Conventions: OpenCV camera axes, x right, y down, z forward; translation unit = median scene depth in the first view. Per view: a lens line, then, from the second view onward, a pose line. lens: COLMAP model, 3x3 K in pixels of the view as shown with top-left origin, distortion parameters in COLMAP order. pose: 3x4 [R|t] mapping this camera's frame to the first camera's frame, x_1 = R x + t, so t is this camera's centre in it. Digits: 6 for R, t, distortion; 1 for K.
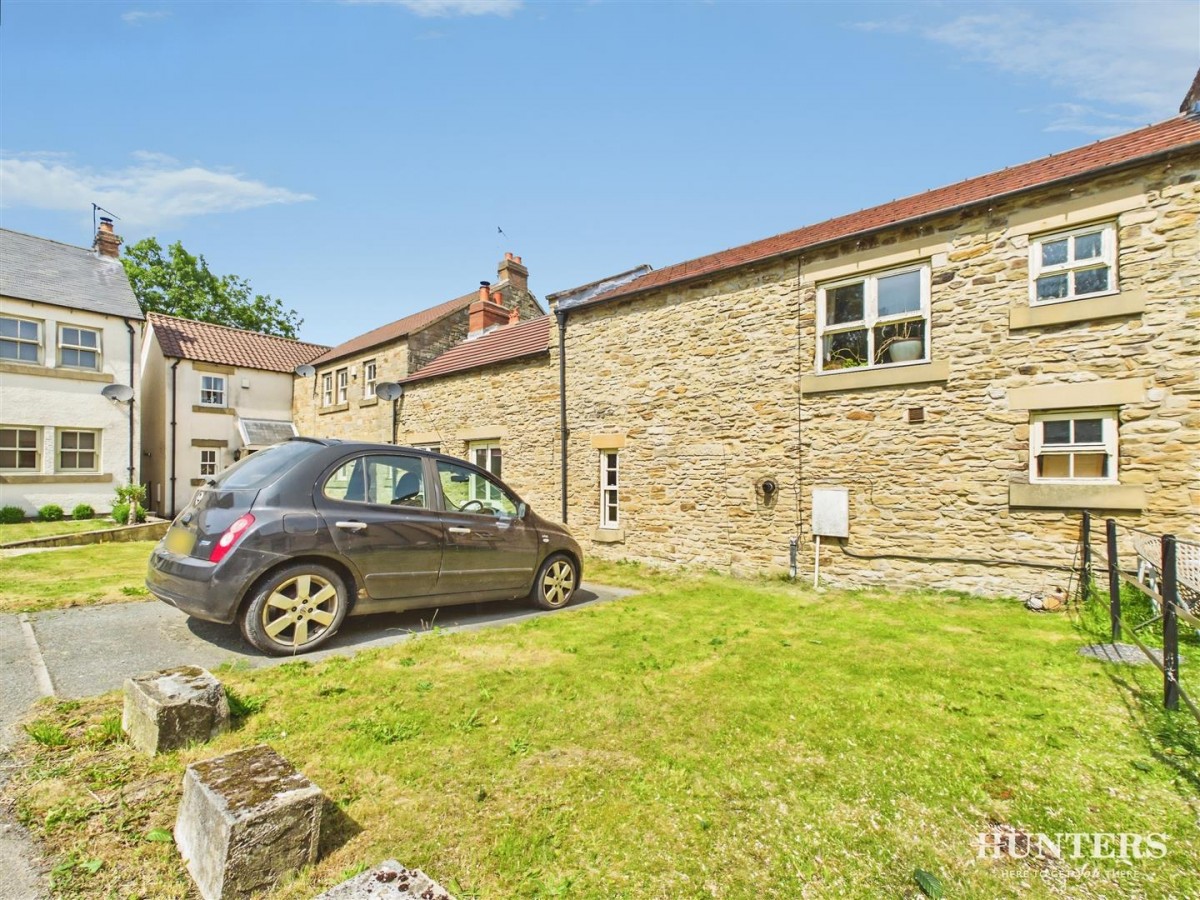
lens RADIAL K [[494.1, 0, 605.0], [0, 494.1, 461.7], [0, 0, 1]] dist [-0.000313, 0.000382]
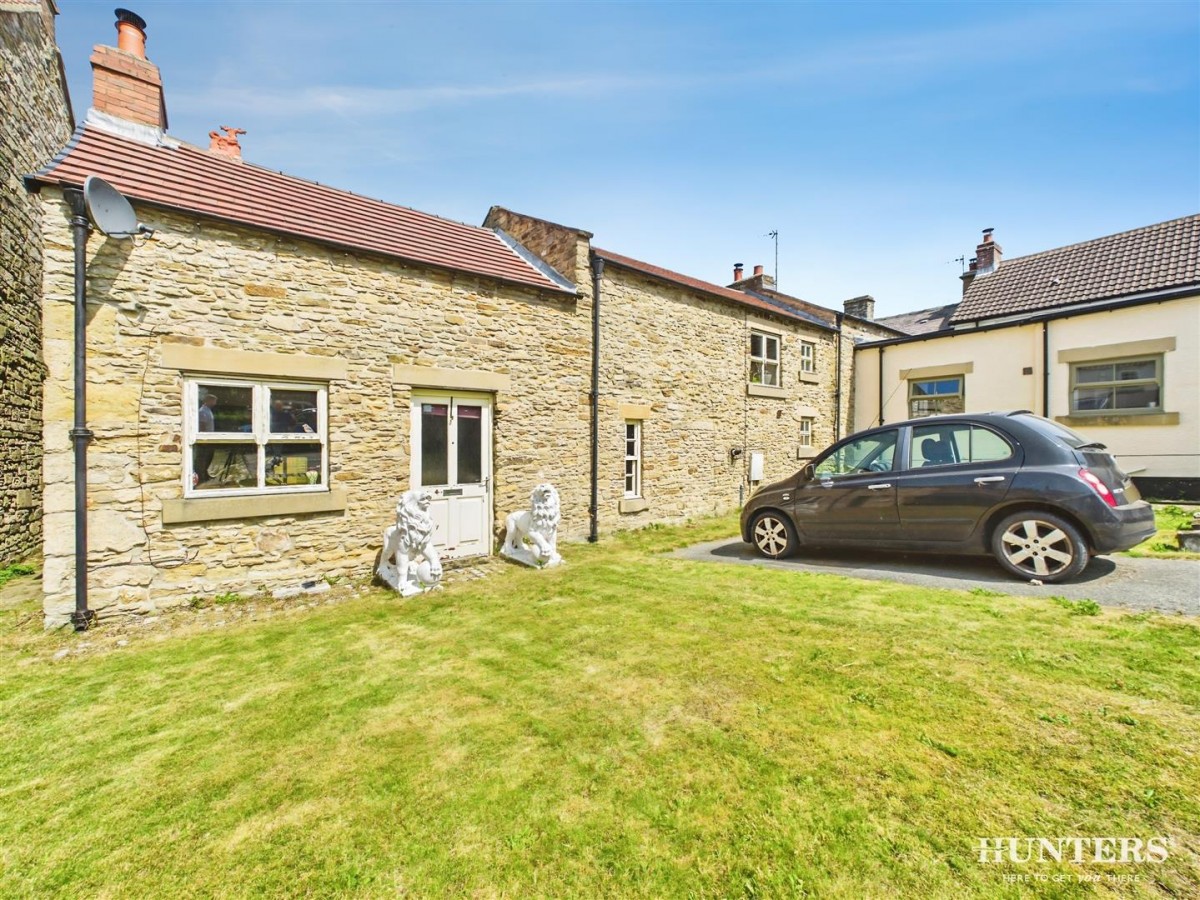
lens RADIAL K [[494.1, 0, 604.8], [0, 494.1, 447.7], [0, 0, 1]] dist [-0.000313, 0.000382]
pose [[0.243421, -0.001415, 0.969920, -0.991852], [-0.015471, 0.999866, 0.005342, 0.027368], [-0.969797, -0.016306, 0.243366, 0.816298]]
